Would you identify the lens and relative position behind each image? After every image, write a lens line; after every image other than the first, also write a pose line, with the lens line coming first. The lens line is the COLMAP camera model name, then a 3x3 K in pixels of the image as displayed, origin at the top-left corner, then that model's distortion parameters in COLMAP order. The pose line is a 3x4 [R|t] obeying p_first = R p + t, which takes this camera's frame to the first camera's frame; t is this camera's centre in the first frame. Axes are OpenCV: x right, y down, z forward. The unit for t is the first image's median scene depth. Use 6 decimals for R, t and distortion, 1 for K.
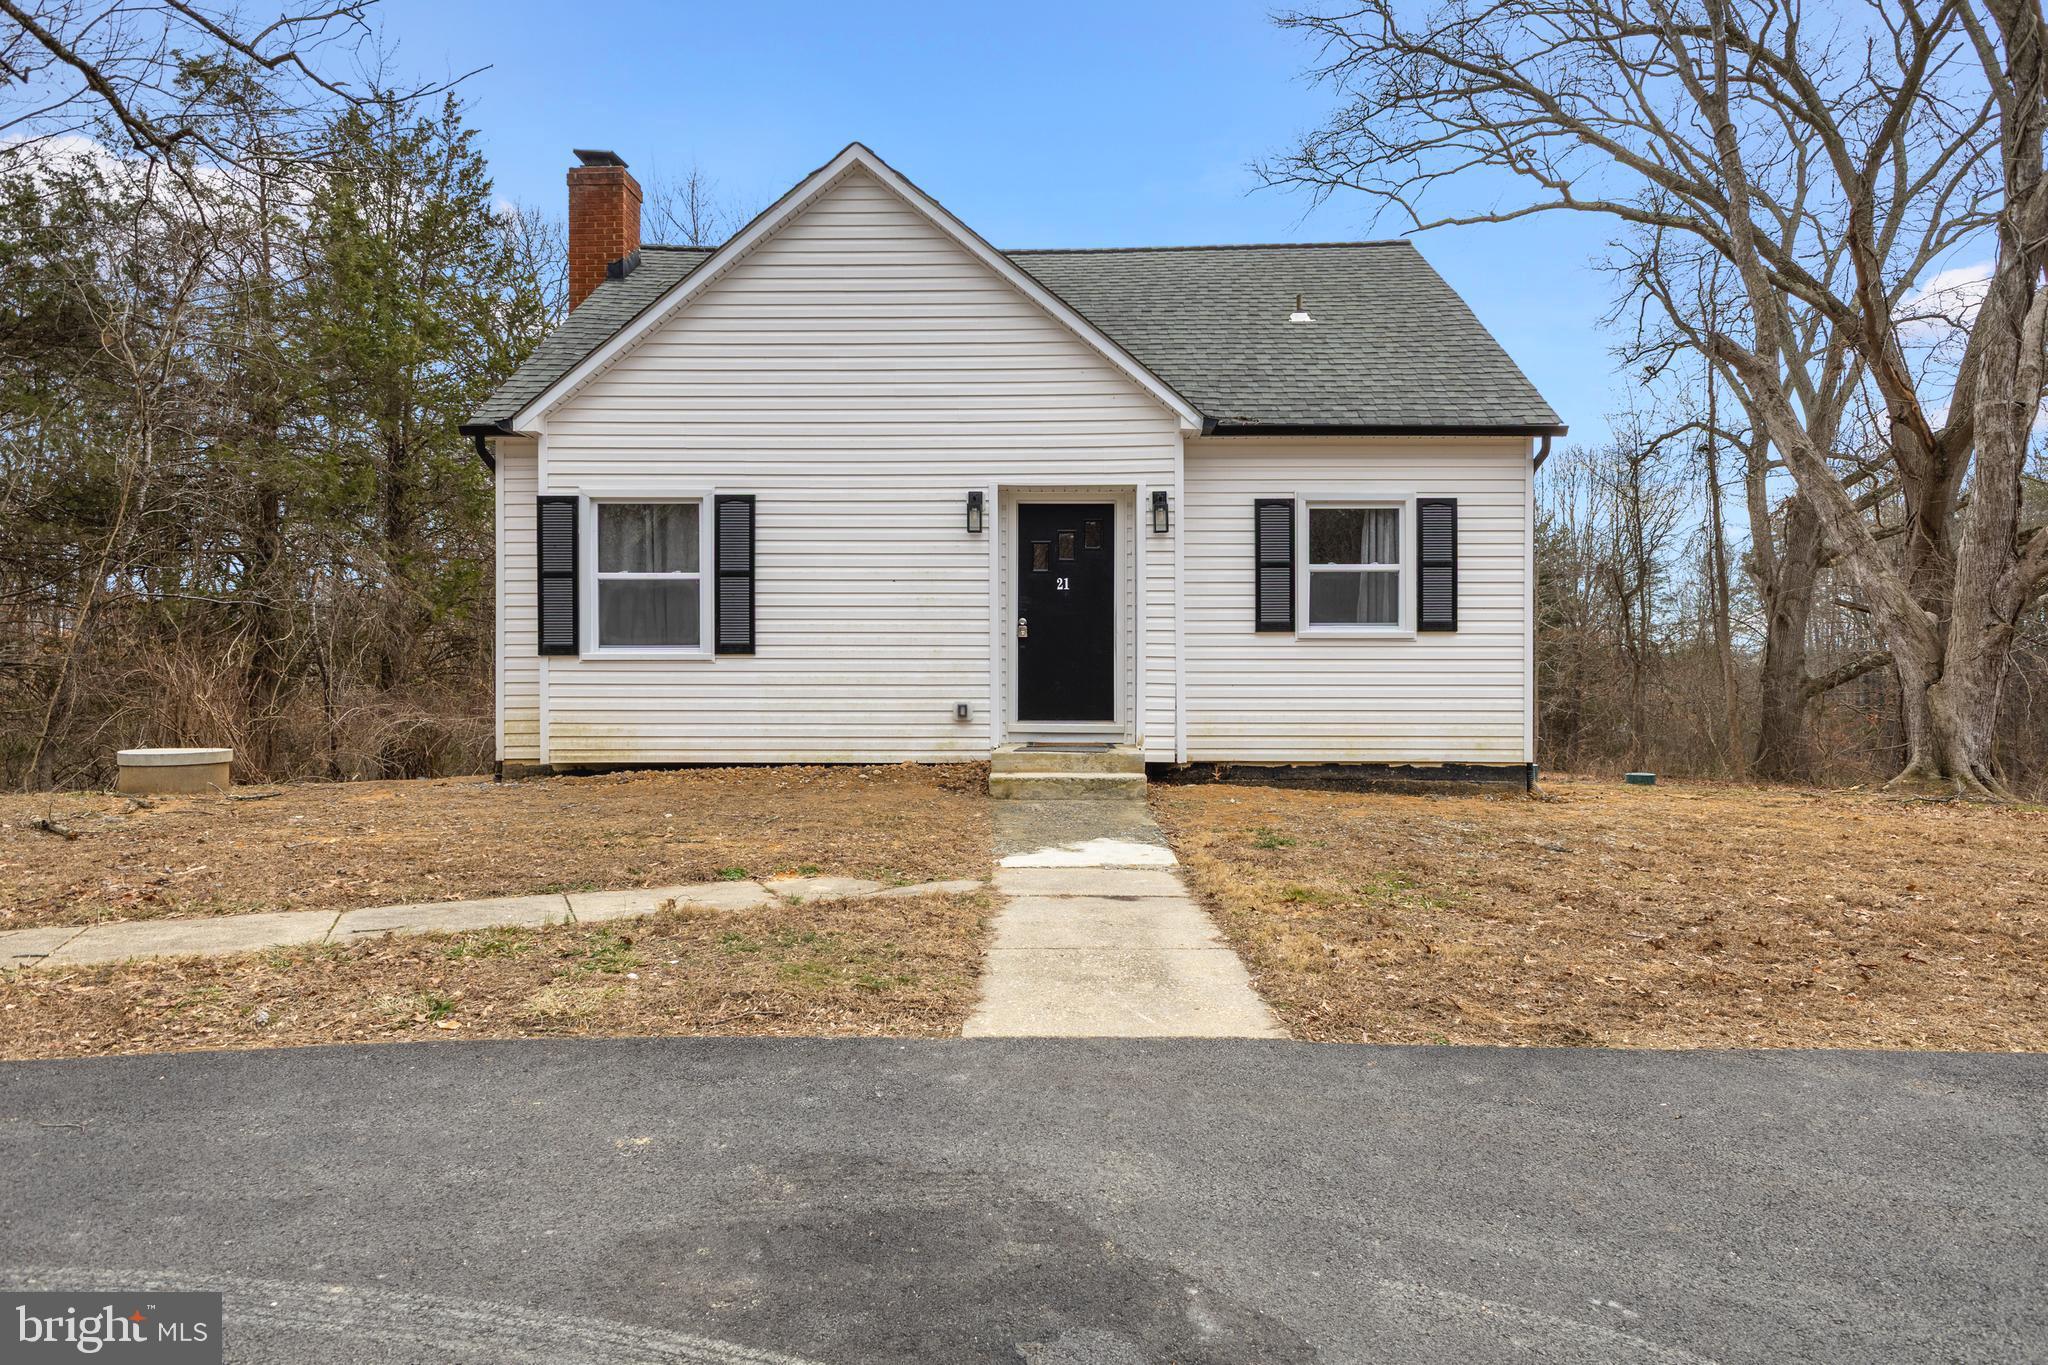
lens RADIAL K [[1193.2, 0, 1022.8], [0, 1193.2, 661.0], [0, 0, 1]] dist [0.003868, 0.000987]
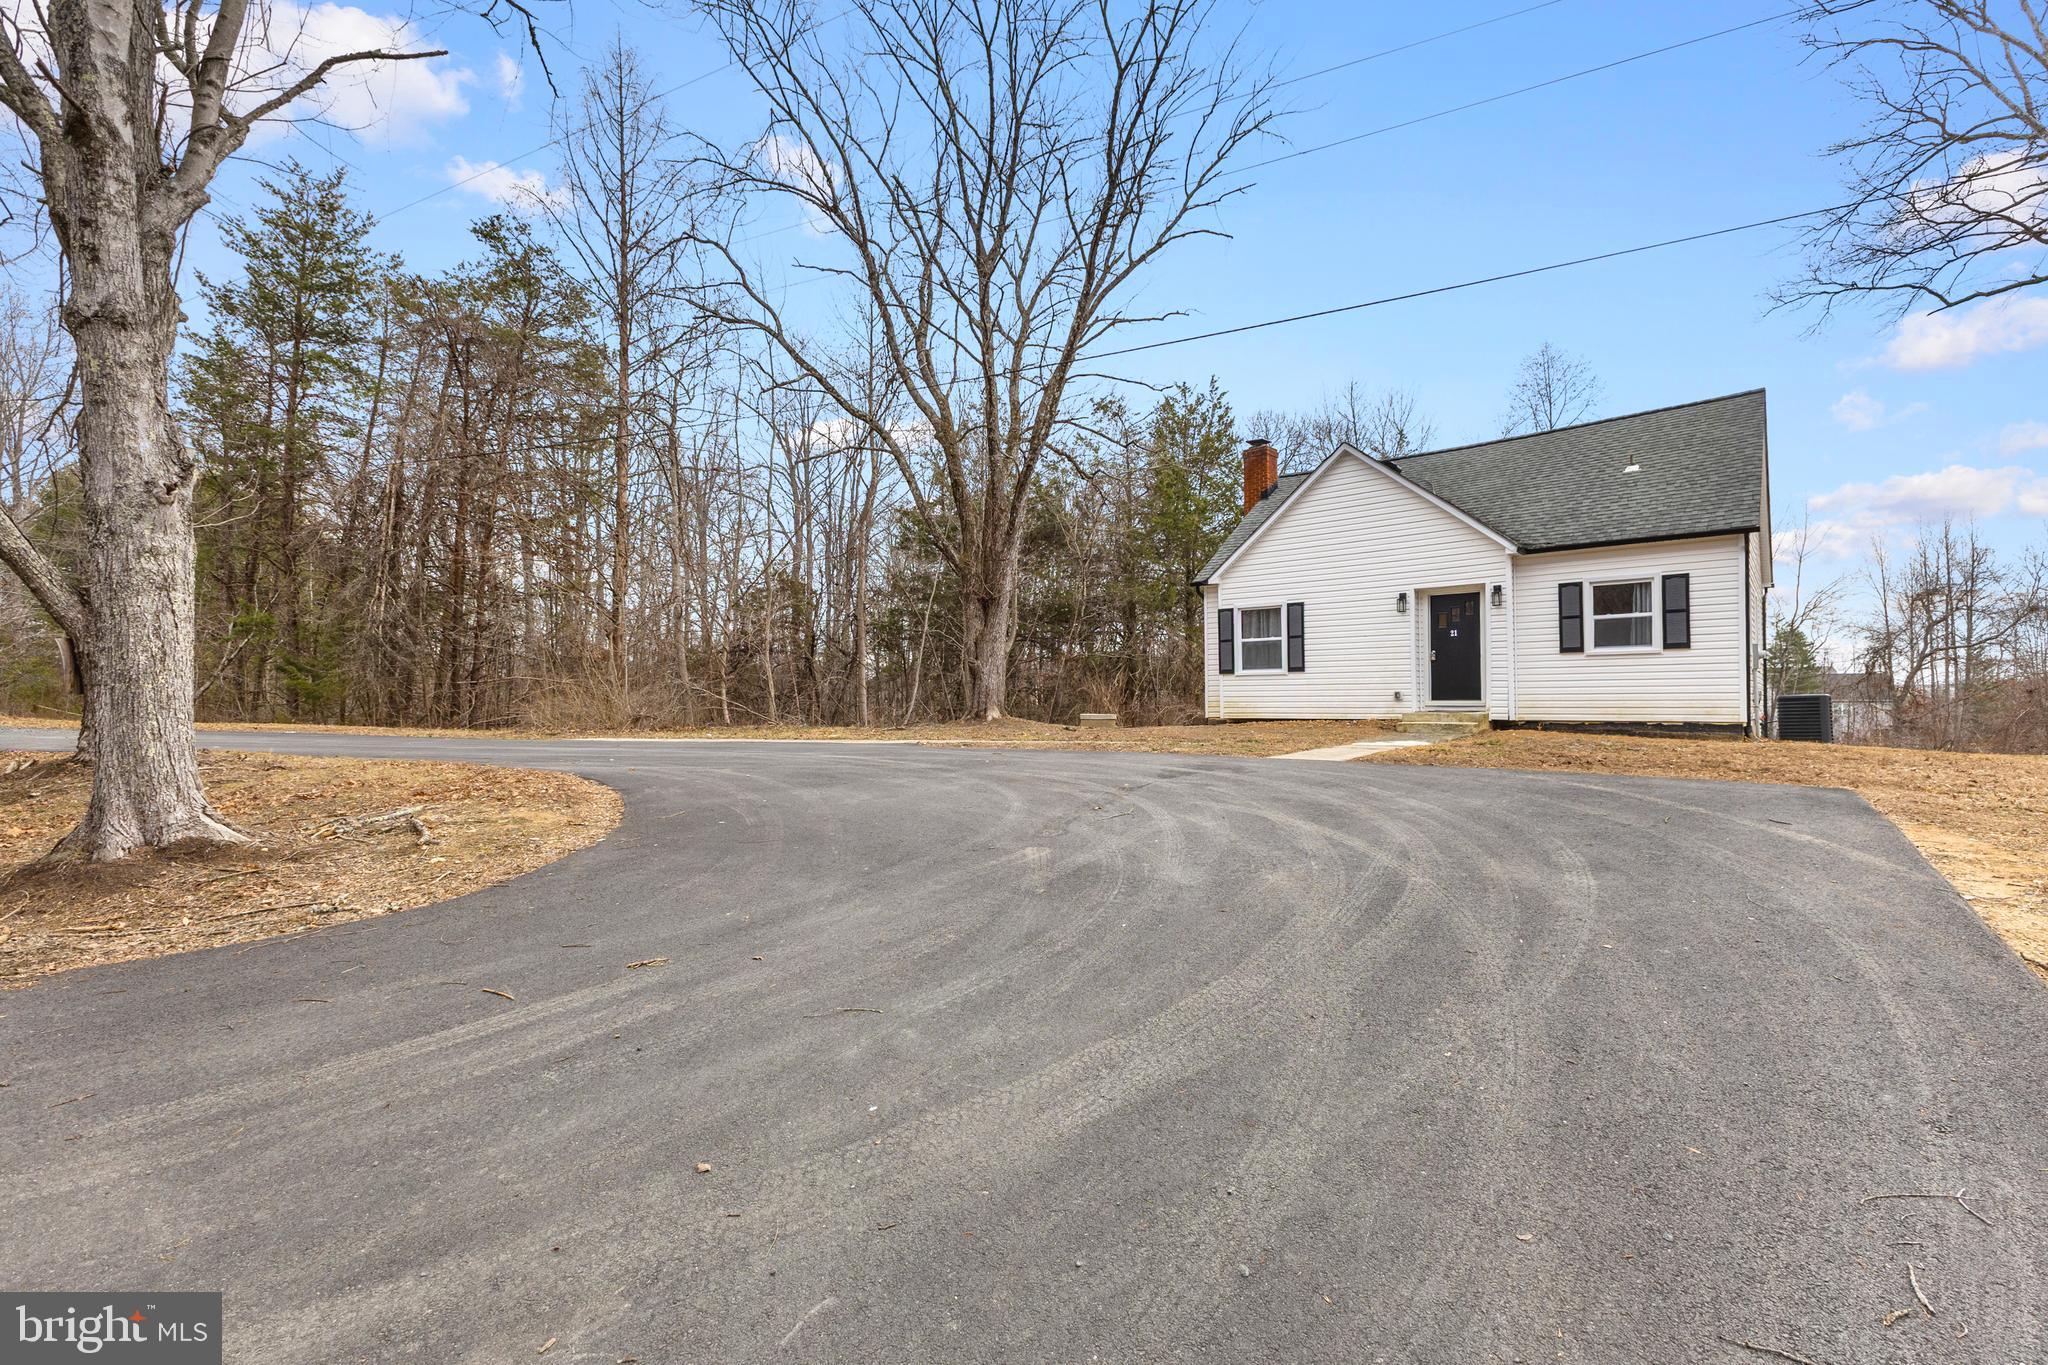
lens RADIAL K [[892.8, 0, 1026.7], [0, 892.8, 685.6], [0, 0, 1]] dist [0.011268, -0.001873]
pose [[0.772033, -0.016448, -0.635369, 0.448375], [0.013134, 0.999864, -0.009925, 0.031274], [0.635446, -0.000683, 0.772145, -0.659873]]
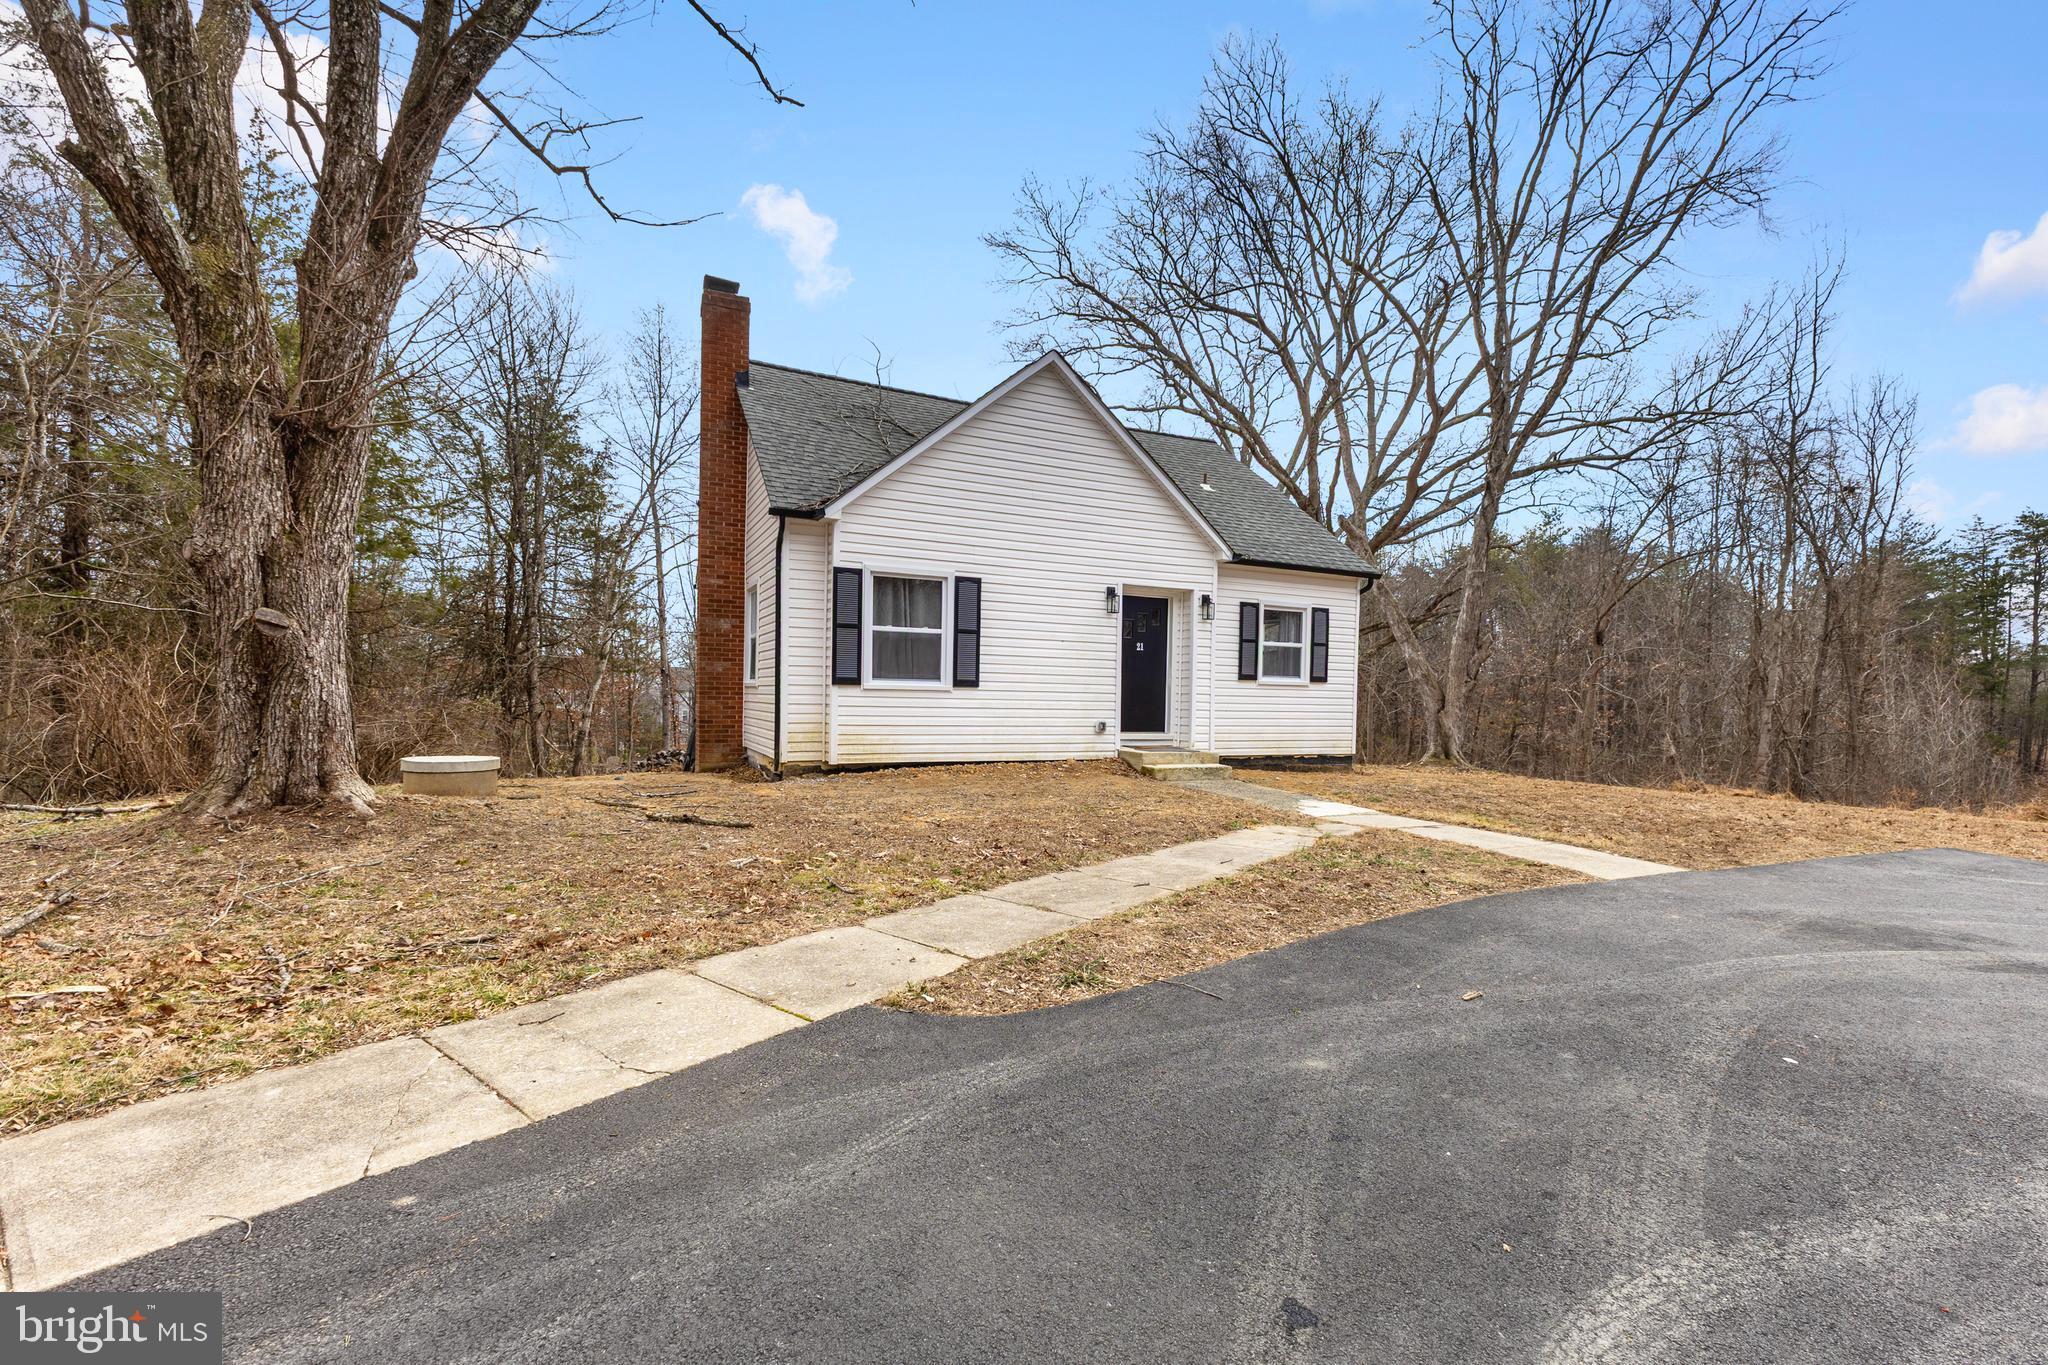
lens RADIAL K [[892.8, 0, 1020.6], [0, 892.8, 696.8], [0, 0, 1]] dist [0.011268, -0.001873]
pose [[0.893081, 0.015889, 0.449615, -0.658783], [-0.027464, 0.999438, 0.019232, -0.015989], [-0.449057, -0.029524, 0.893015, -0.002181]]
